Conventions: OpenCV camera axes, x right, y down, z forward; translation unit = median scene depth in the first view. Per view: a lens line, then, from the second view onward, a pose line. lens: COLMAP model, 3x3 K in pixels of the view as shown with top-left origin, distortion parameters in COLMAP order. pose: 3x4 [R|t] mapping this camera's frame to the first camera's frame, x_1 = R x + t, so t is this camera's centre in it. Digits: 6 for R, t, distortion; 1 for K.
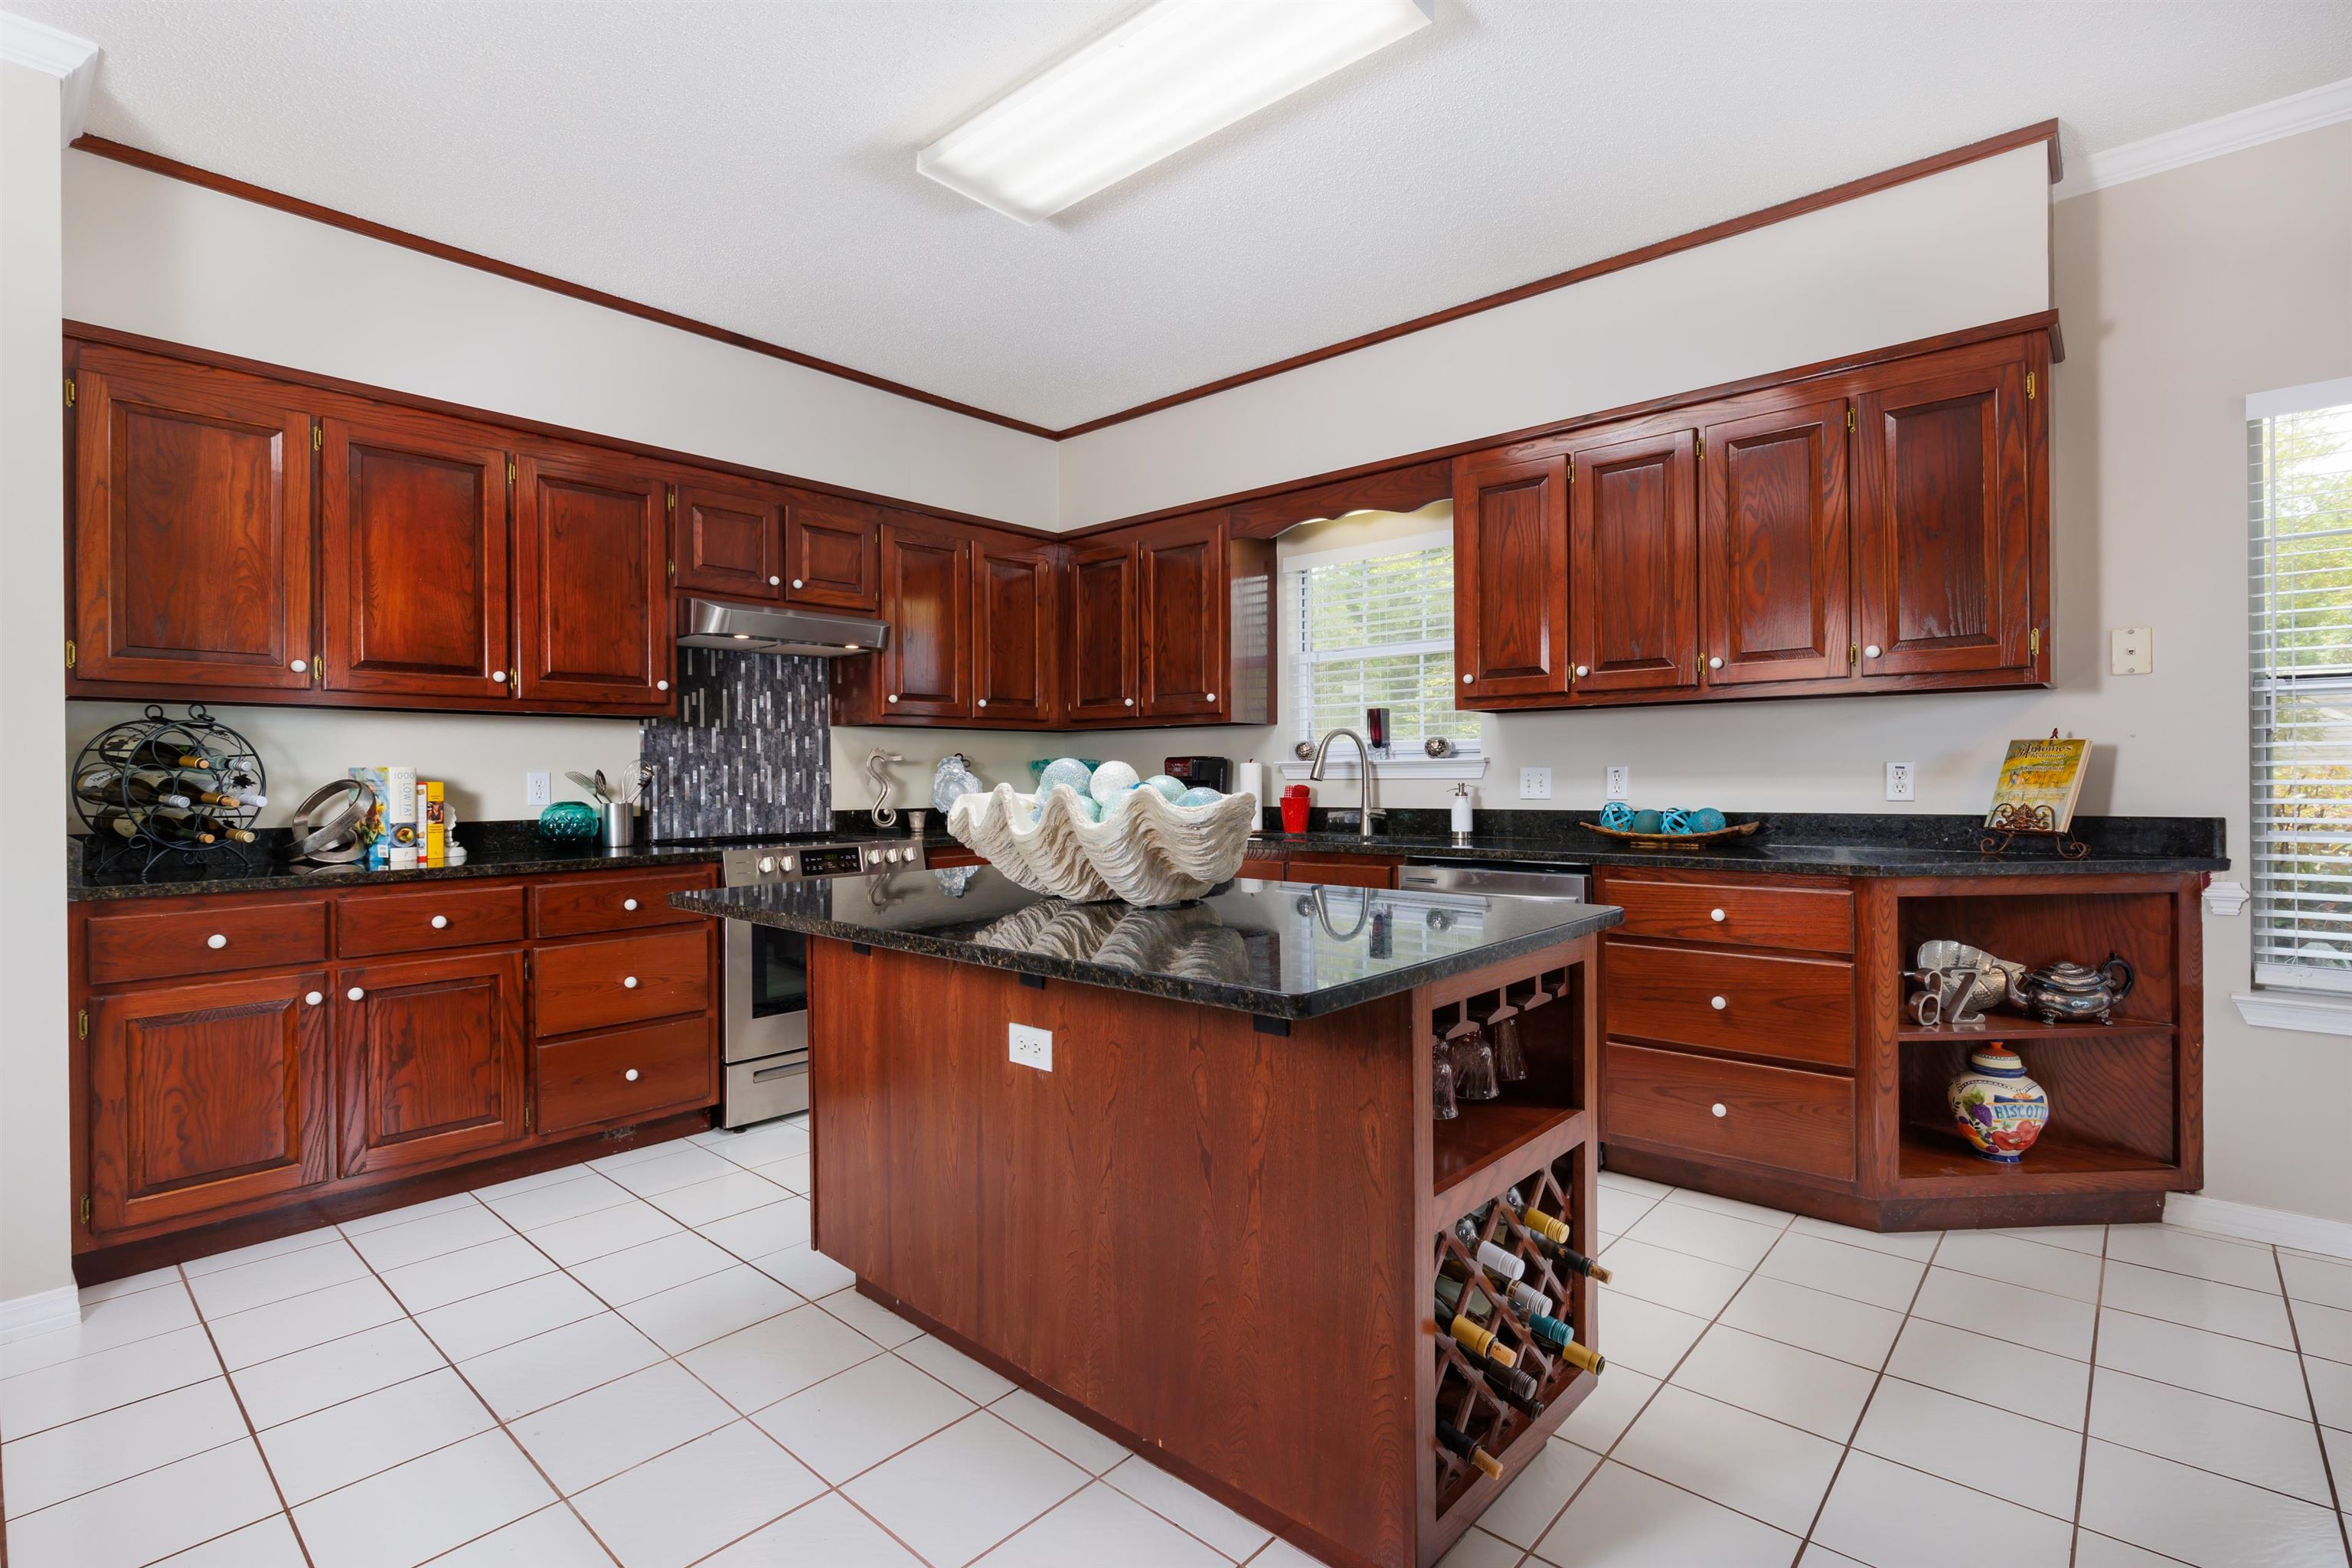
lens RADIAL K [[1087.6, 0, 1183.6], [0, 1087.6, 780.5], [0, 0, 1]] dist [-0.001143, 0.000184]
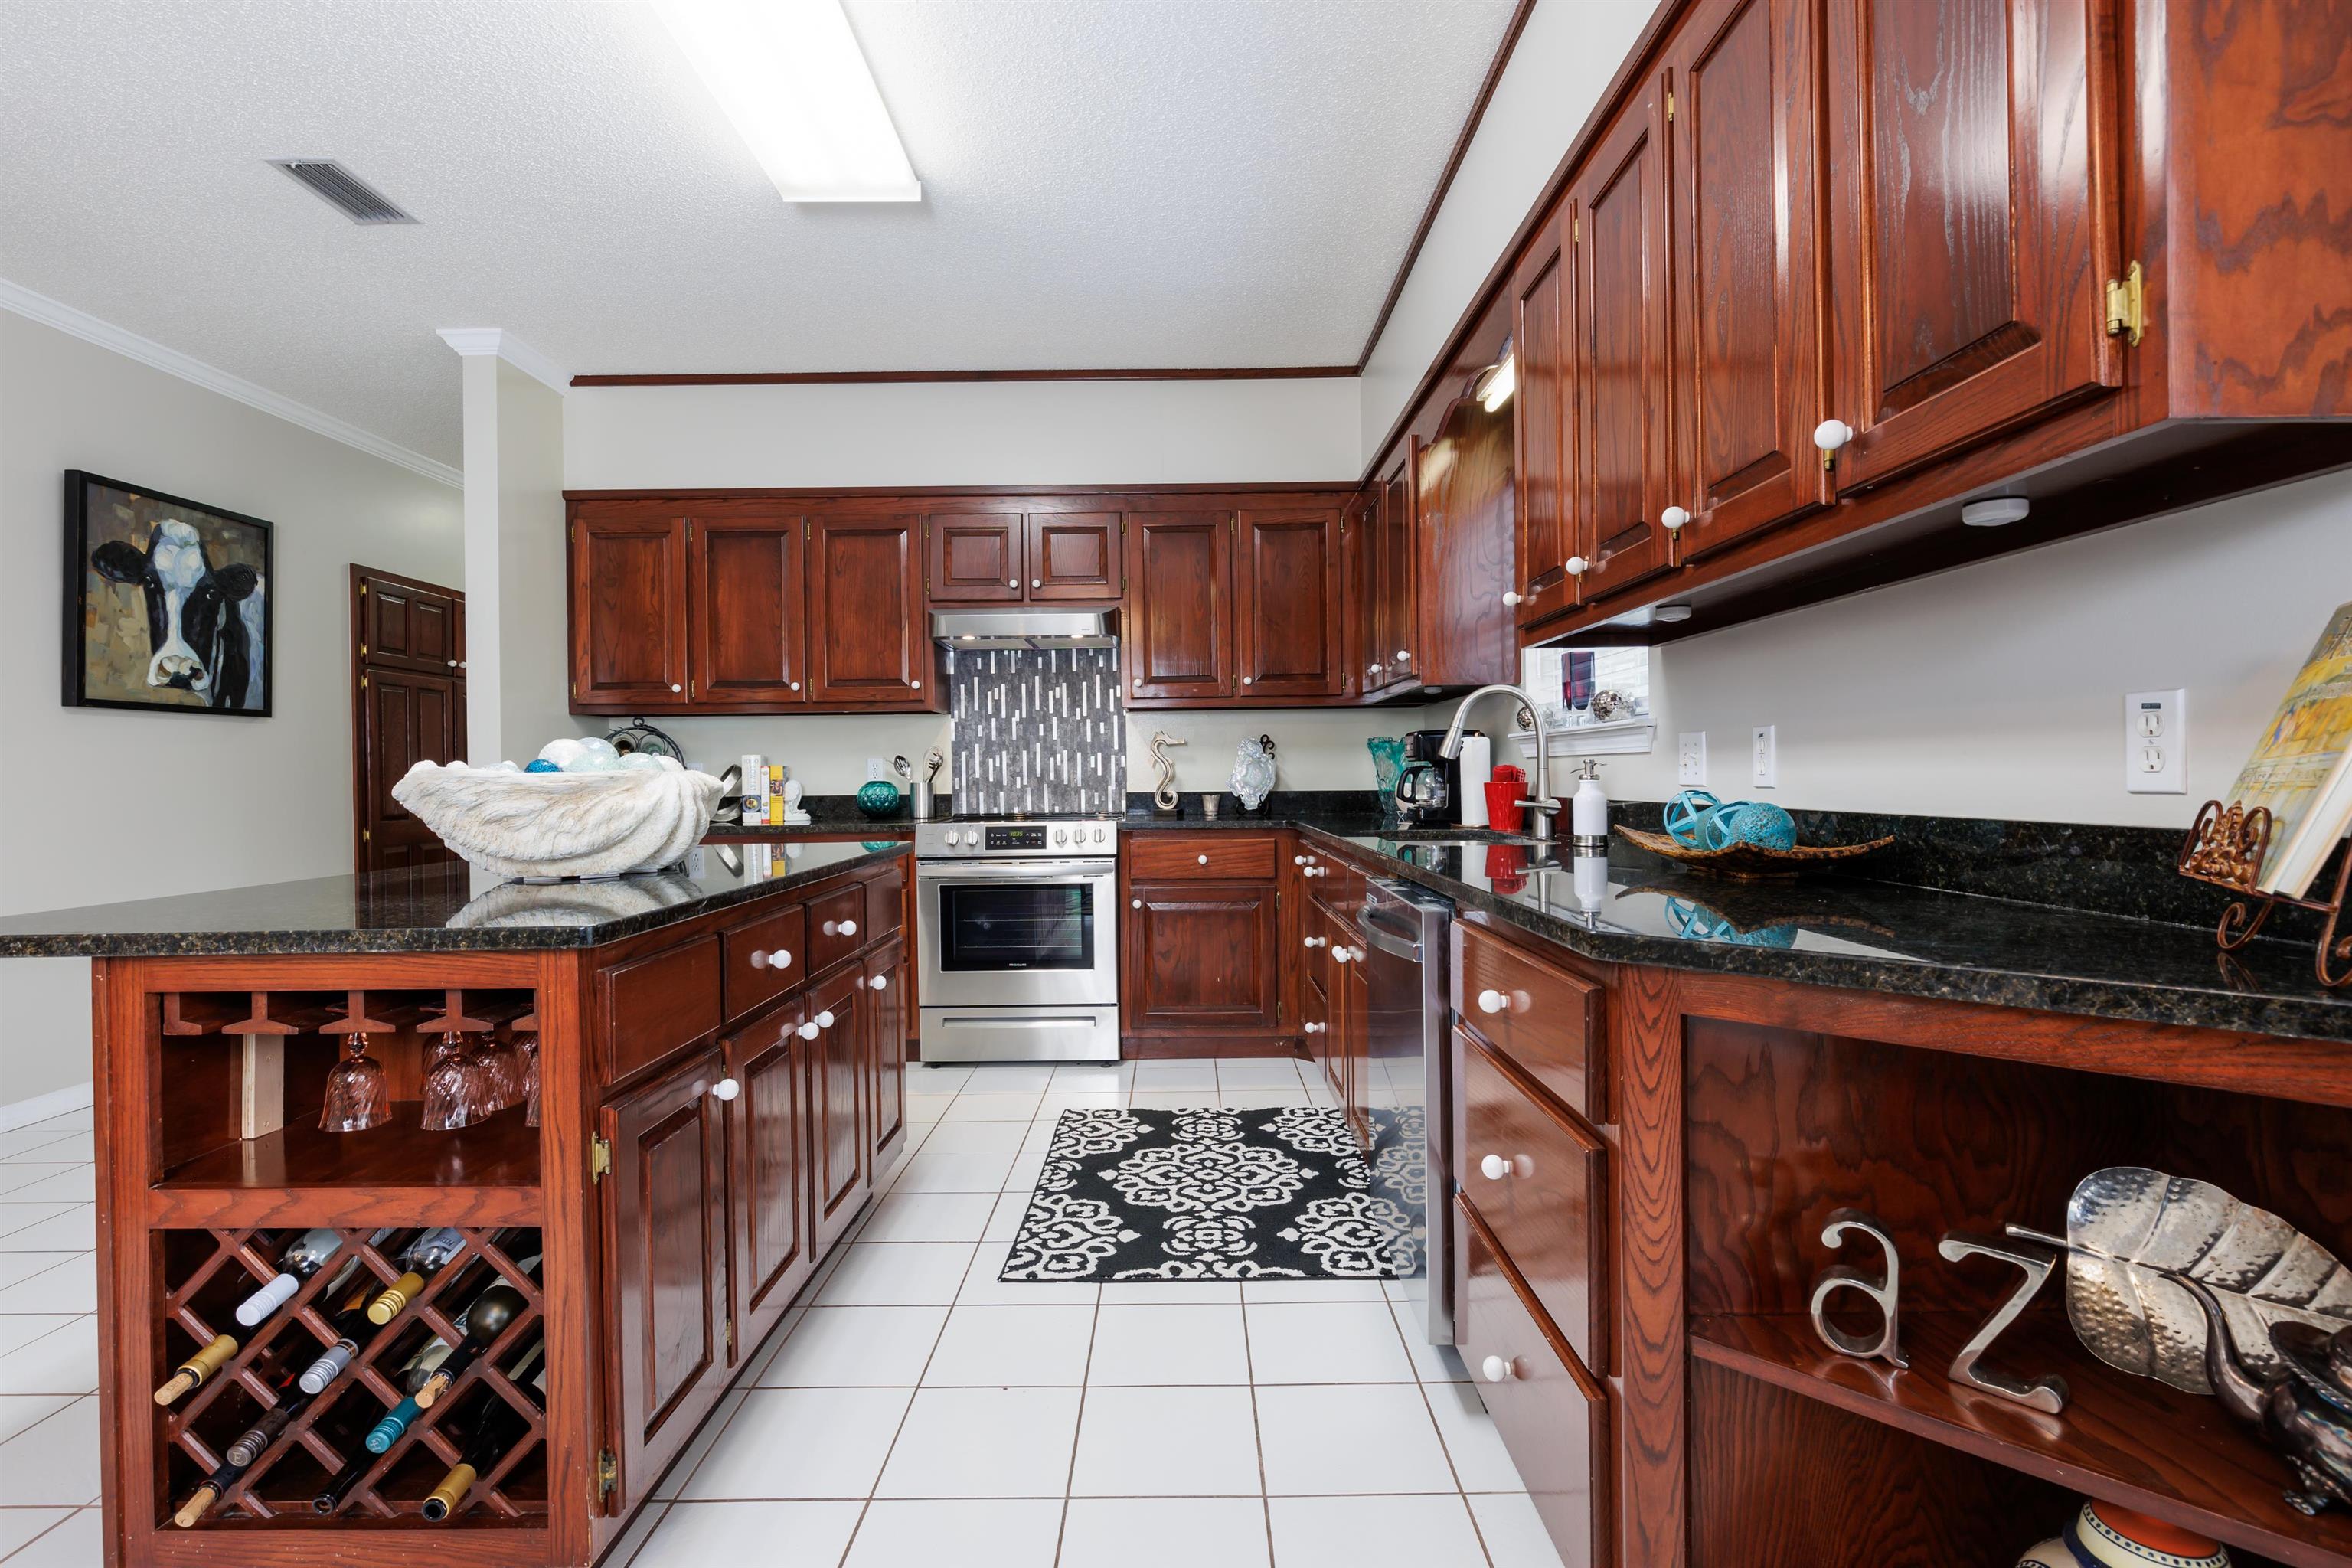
lens RADIAL K [[1087.6, 0, 1178.4], [0, 1087.6, 780.3], [0, 0, 1]] dist [-0.001143, 0.000184]
pose [[0.665281, 0.004061, -0.746582, 0.549493], [0.003182, 0.999961, 0.008274, 0.008272], [0.746586, -0.007880, 0.665242, 0.375004]]
